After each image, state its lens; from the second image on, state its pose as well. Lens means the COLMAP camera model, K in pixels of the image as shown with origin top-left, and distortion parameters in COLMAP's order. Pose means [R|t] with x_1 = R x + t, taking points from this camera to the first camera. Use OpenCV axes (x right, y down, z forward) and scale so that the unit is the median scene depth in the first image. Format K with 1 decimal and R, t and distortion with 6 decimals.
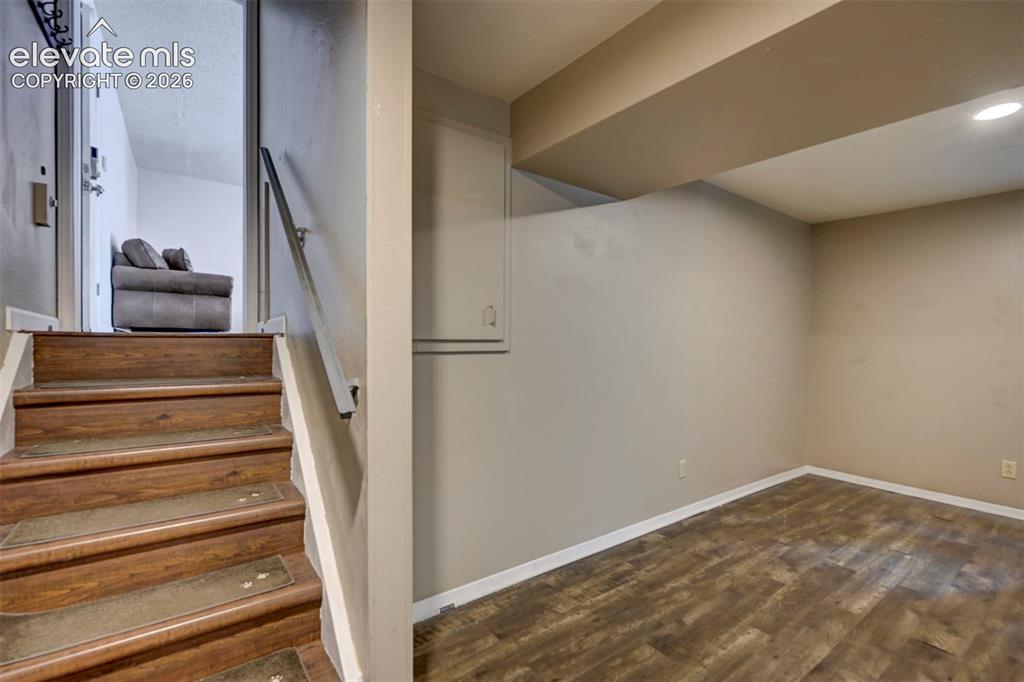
lens RADIAL K [[456.3, 0, 508.0], [0, 456.3, 342.7], [0, 0, 1]] dist [-0.003322, 0.000195]
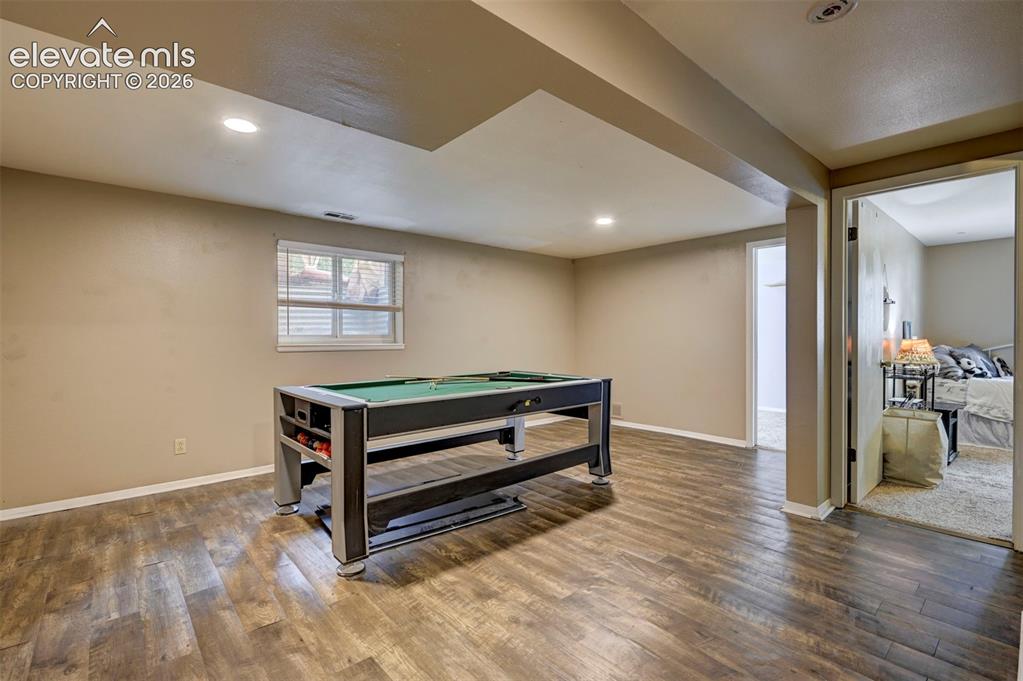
lens RADIAL K [[455.8, 0, 504.3], [0, 455.8, 341.7], [0, 0, 1]] dist [-0.003322, 0.000195]
pose [[-0.092579, -0.025994, 0.995366, -0.099289], [0.004388, 0.999639, 0.026514, -0.005710], [-0.995696, 0.006822, -0.092432, 0.400875]]
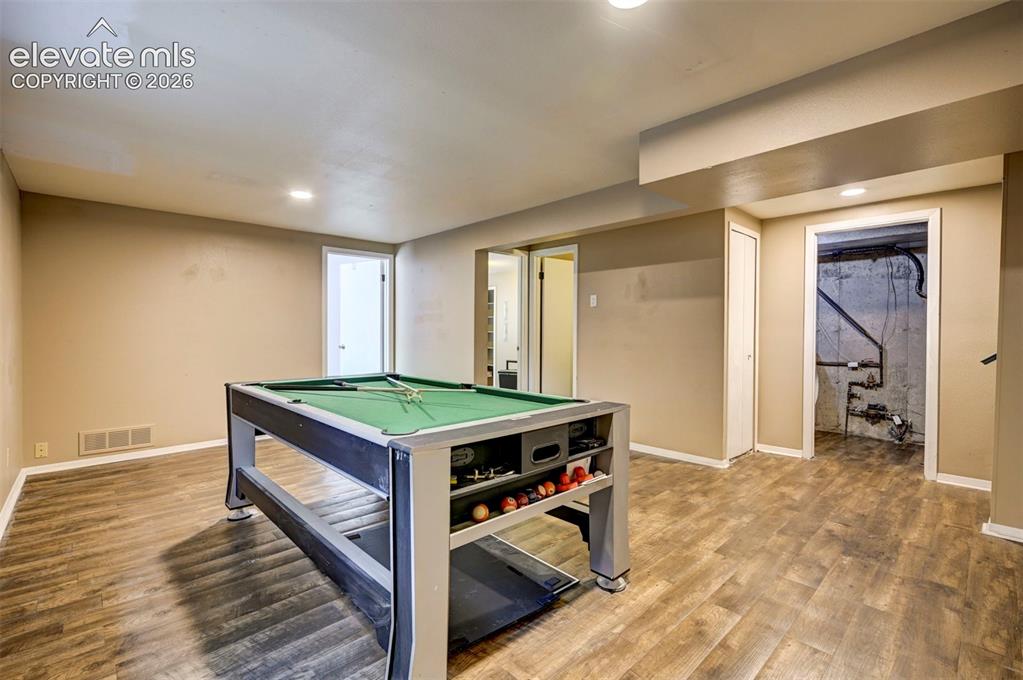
lens RADIAL K [[461.2, 0, 510.6], [0, 461.2, 339.3], [0, 0, 1]] dist [-0.000410, -0.000139]
pose [[-0.991553, -0.011726, -0.129168, 1.155160], [-0.013935, 0.999771, 0.016214, 0.017317], [0.128948, 0.017877, -0.991490, 1.458635]]
